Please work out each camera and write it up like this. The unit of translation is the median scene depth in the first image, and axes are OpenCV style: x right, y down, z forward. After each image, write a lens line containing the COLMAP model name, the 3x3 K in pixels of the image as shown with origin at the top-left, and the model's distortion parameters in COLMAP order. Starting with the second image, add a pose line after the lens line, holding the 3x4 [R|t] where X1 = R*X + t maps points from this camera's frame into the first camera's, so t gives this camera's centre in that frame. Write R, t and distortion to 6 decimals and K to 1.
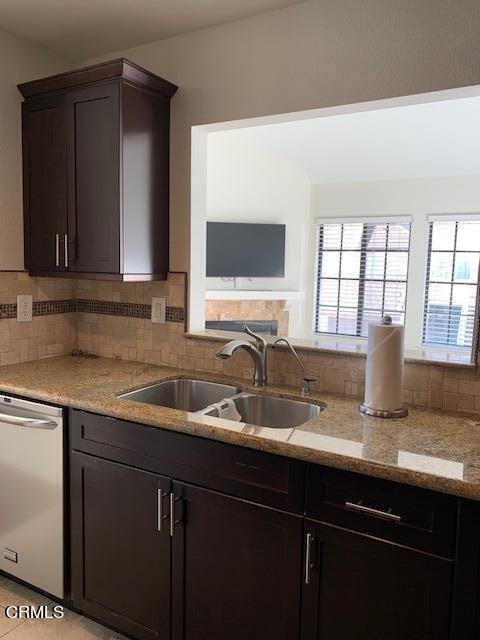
lens RADIAL K [[496.5, 0, 240.0], [0, 496.5, 320.0], [0, 0, 1]] dist [0.032408, -0.011541]
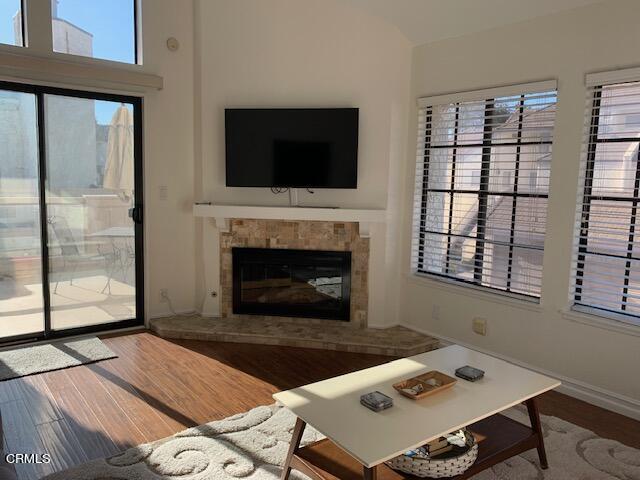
lens RADIAL K [[496.5, 0, 320.0], [0, 496.5, 240.0], [0, 0, 1]] dist [0.032408, -0.011541]
pose [[0.916362, 0.045910, -0.397710, 0.308879], [-0.042335, 0.998945, 0.017771, -0.025741], [0.398106, 0.000552, 0.917339, 0.360181]]
